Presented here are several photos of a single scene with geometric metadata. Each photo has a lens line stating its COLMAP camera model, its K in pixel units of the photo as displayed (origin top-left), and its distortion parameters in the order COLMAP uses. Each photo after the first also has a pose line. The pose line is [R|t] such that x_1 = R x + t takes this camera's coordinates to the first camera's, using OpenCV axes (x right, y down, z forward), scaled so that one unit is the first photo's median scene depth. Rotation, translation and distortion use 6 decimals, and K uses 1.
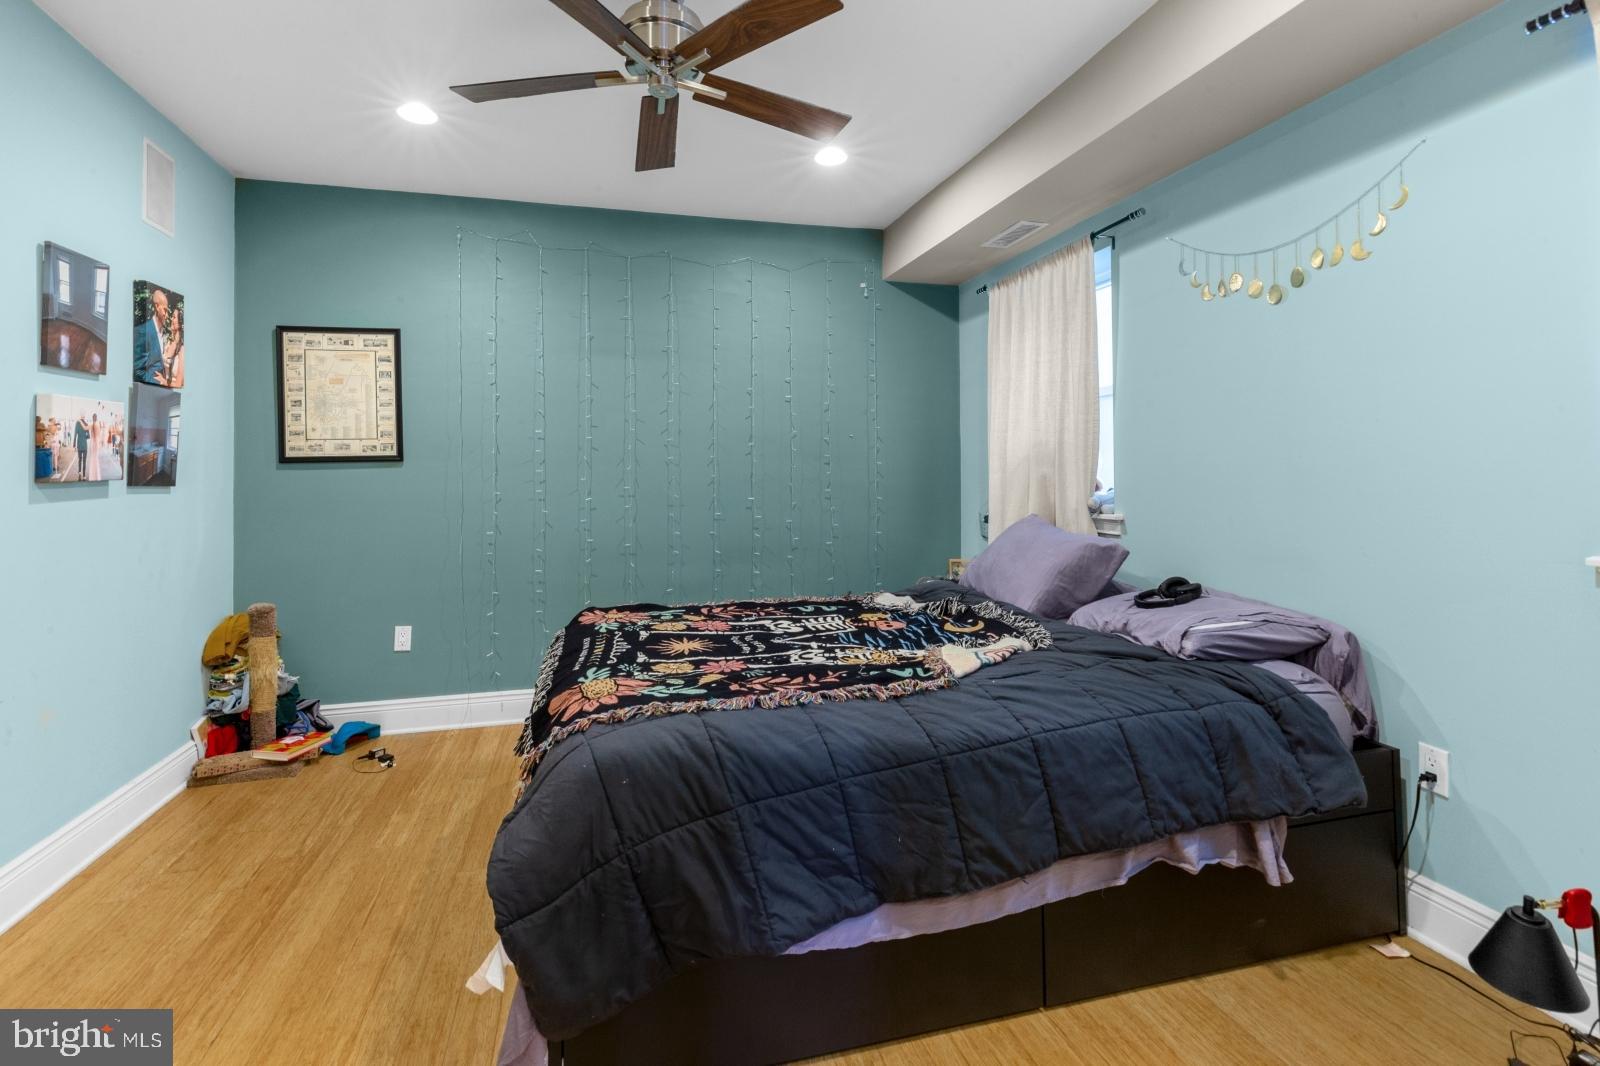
lens RADIAL K [[754.4, 0, 784.3], [0, 754.4, 476.2], [0, 0, 1]] dist [-0.001053, -0.000347]
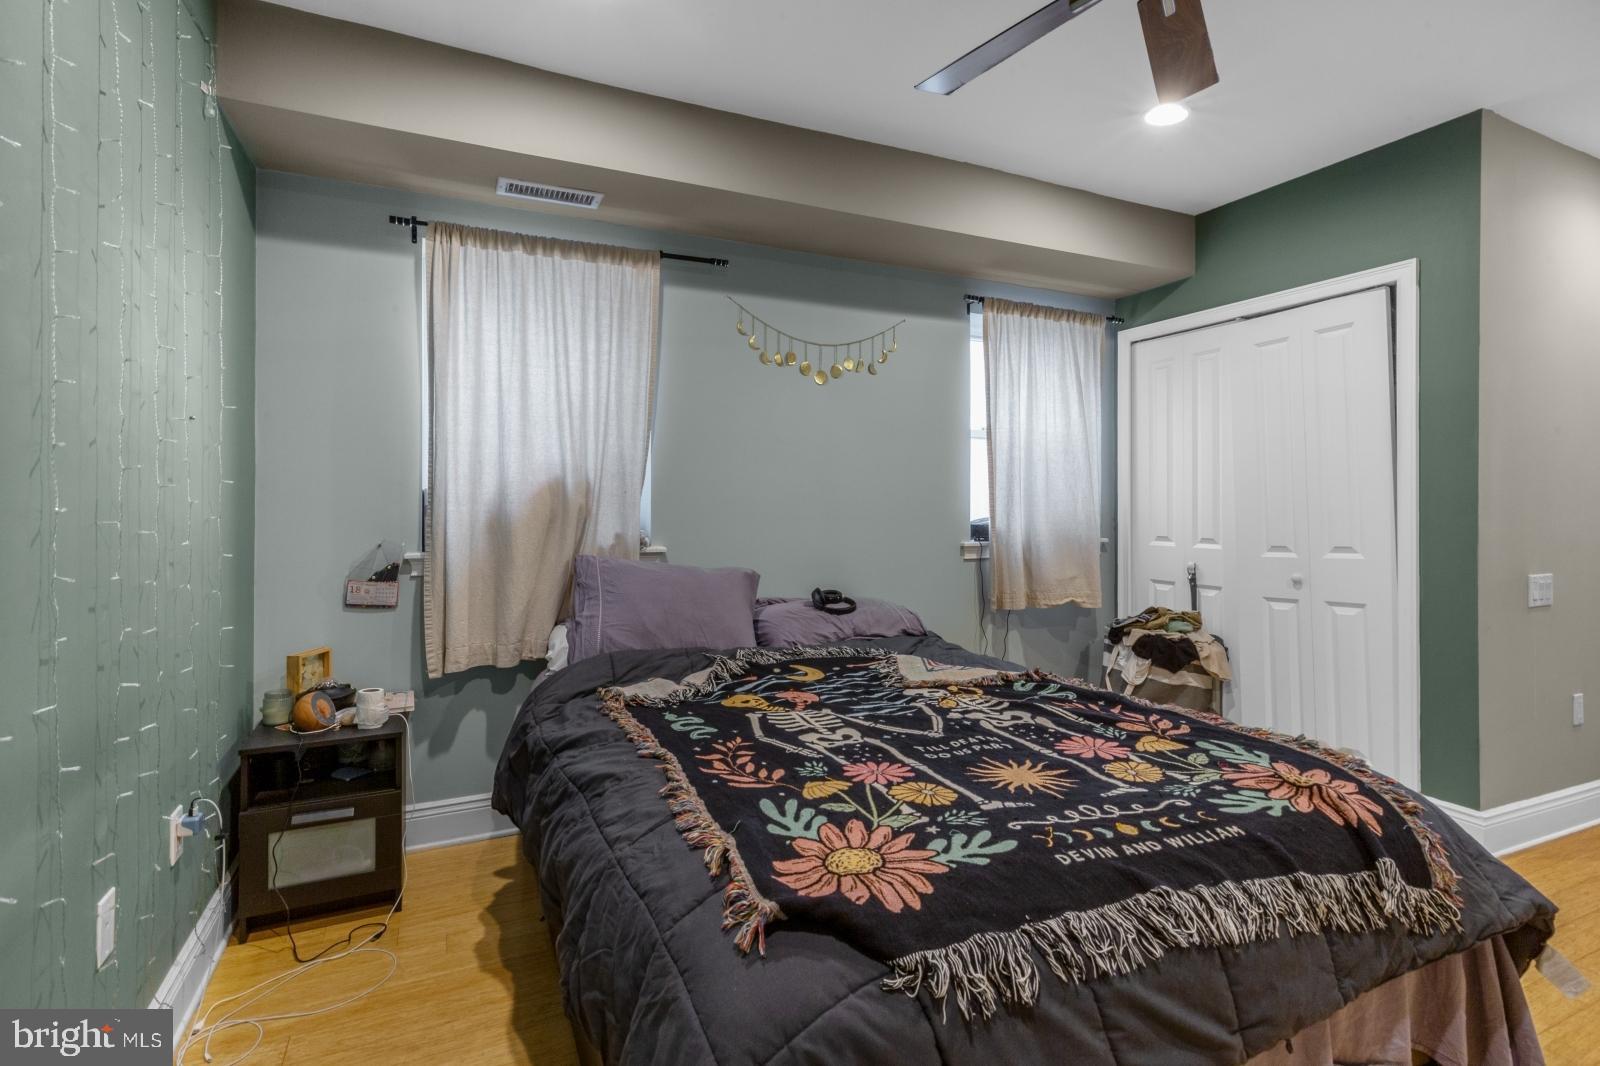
lens RADIAL K [[758.0, 0, 800.6], [0, 758.0, 506.7], [0, 0, 1]] dist [0.003788, 0.000444]
pose [[-0.181498, 0.001155, 0.983391, -0.558438], [0.004471, 0.999990, -0.000350, -0.000166], [-0.983381, 0.004333, -0.181501, 0.991049]]
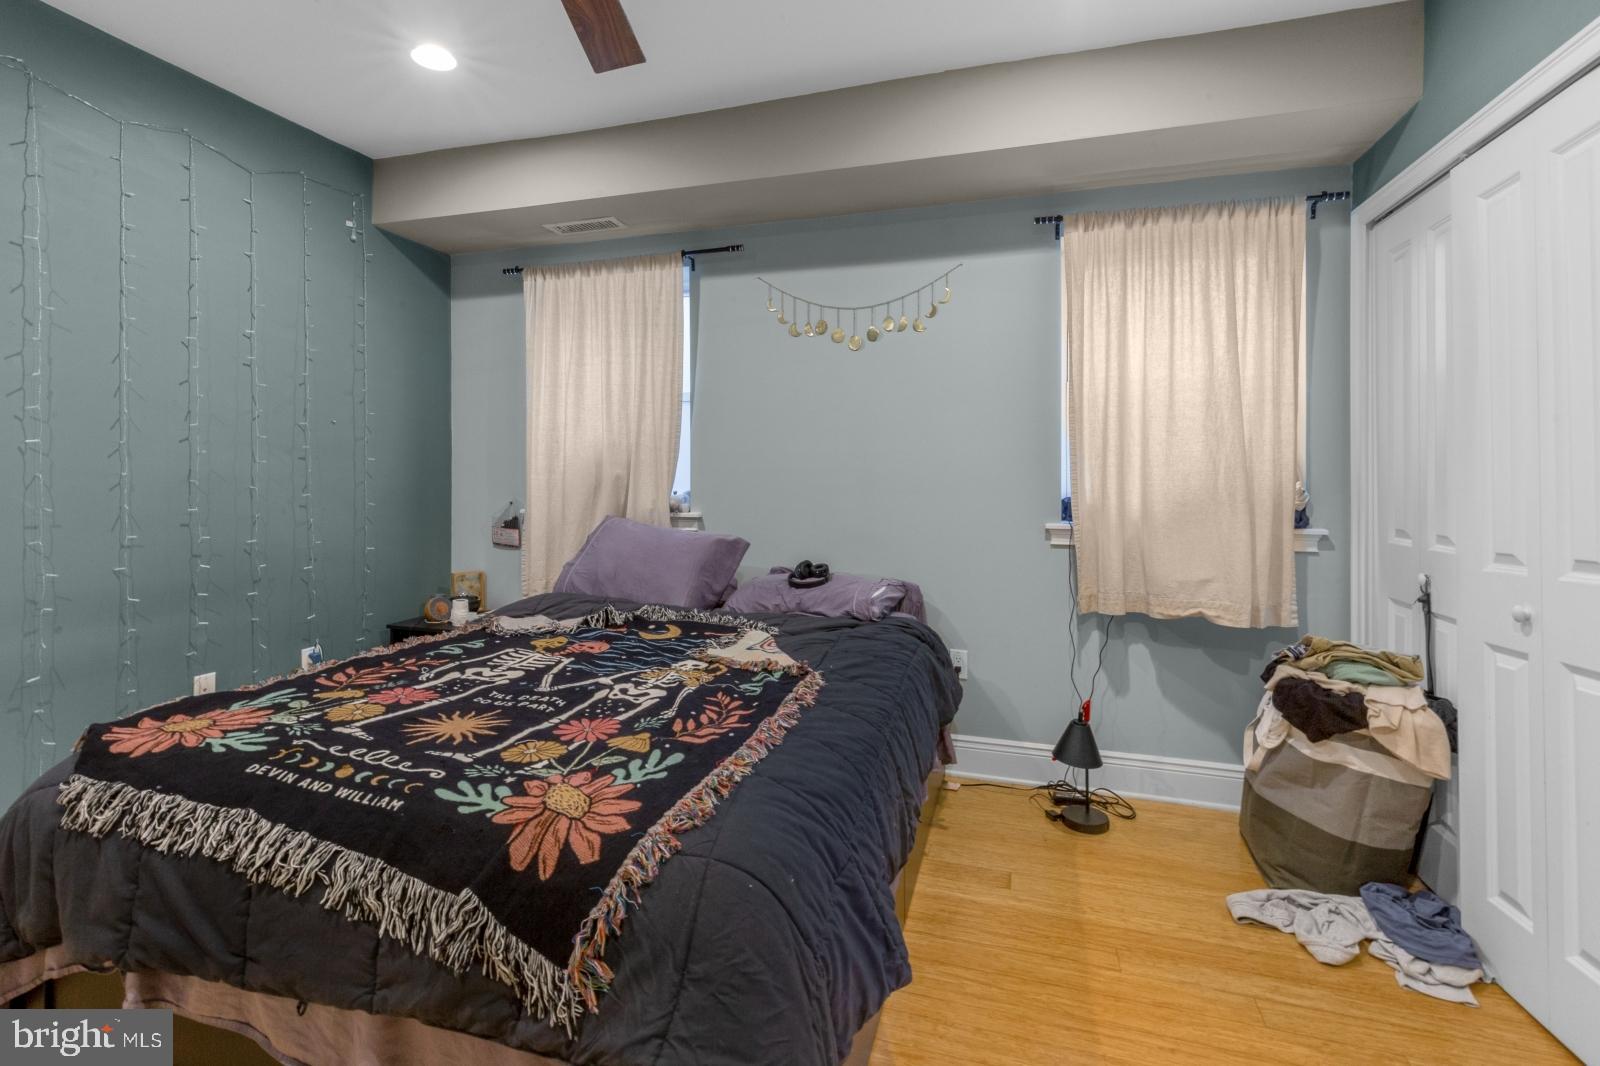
lens RADIAL K [[758.5, 0, 794.1], [0, 758.5, 490.5], [0, 0, 1]] dist [0.003676, 0.000015]
pose [[0.524981, -0.007211, 0.851083, -0.424745], [-0.005195, 0.999918, 0.011676, 0.004676], [-0.851098, -0.010551, 0.524901, 0.292716]]
